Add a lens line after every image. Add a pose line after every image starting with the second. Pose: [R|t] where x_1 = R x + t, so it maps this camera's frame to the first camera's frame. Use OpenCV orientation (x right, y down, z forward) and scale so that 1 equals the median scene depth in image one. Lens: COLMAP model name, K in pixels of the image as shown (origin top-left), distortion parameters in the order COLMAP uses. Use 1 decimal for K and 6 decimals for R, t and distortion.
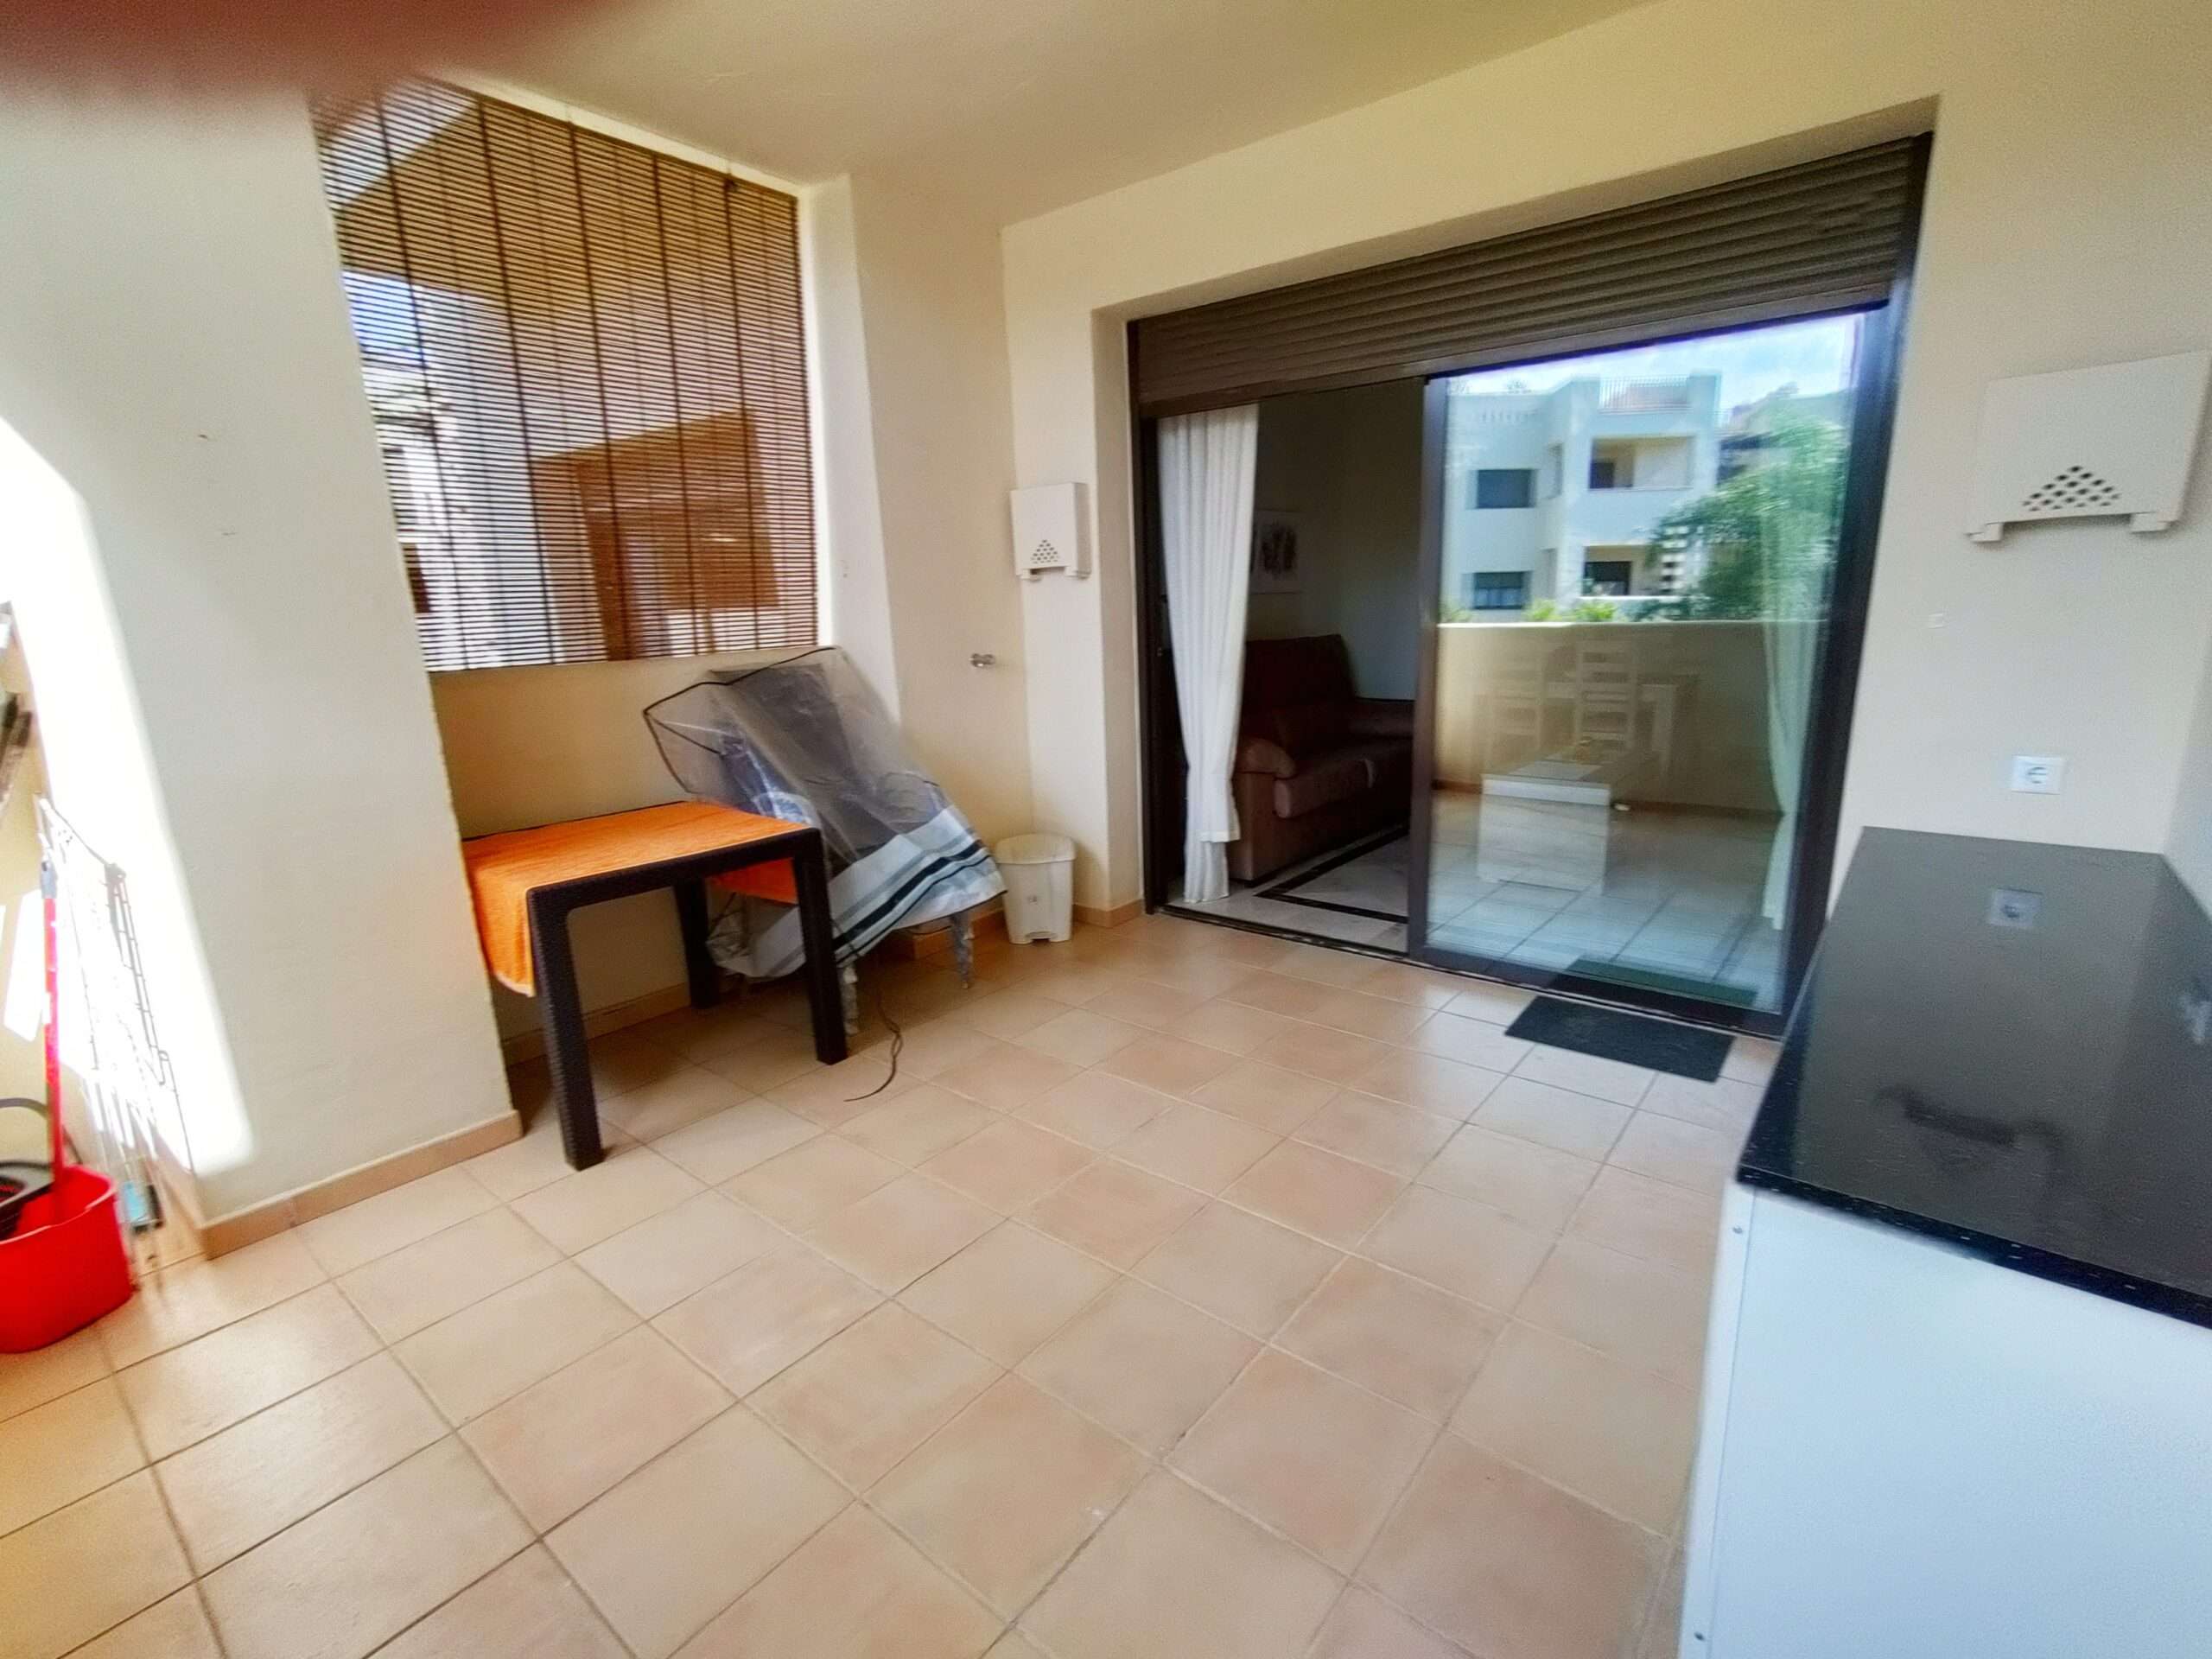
lens RADIAL K [[1013.8, 0, 1118.9], [0, 1013.8, 837.9], [0, 0, 1]] dist [-0.001698, 0.003086]
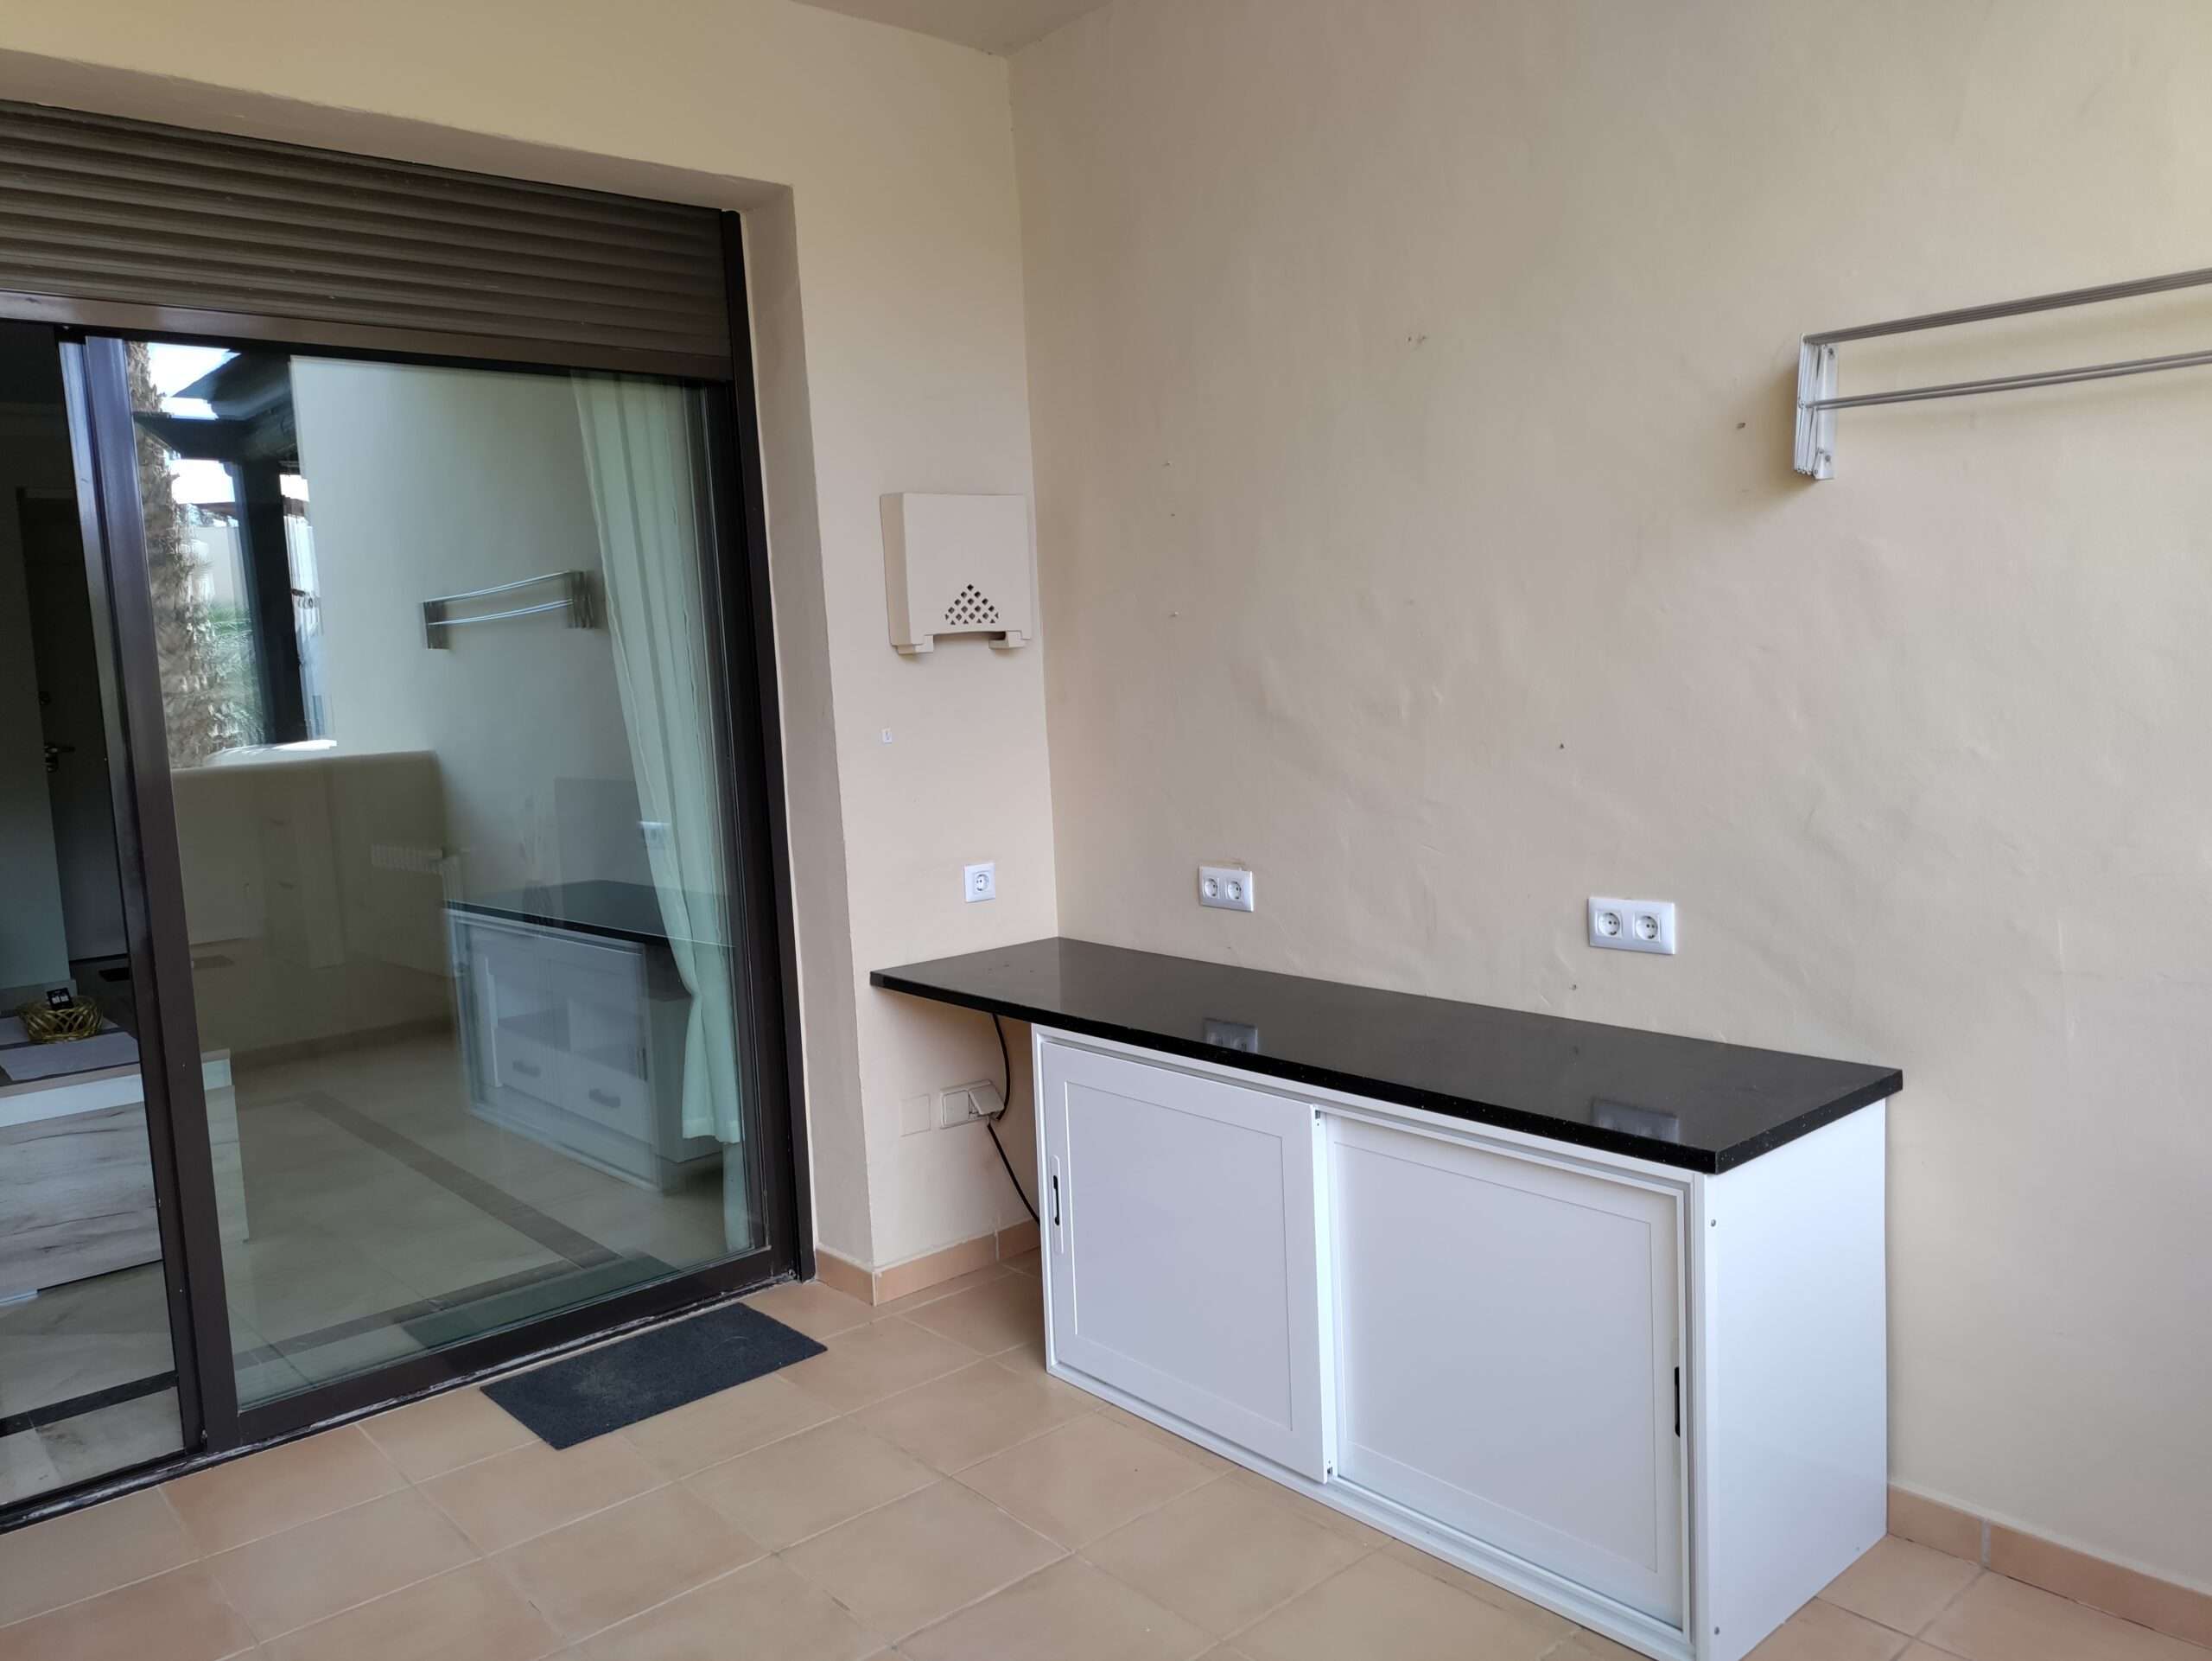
lens RADIAL K [[1643.8, 0, 1128.7], [0, 1643.8, 813.4], [0, 0, 1]] dist [0.039552, -0.052905]
pose [[0.169157, -0.072810, 0.982896, -0.564222], [0.266058, 0.963617, 0.025594, -0.114941], [-0.948999, 0.257178, 0.182375, 0.488109]]
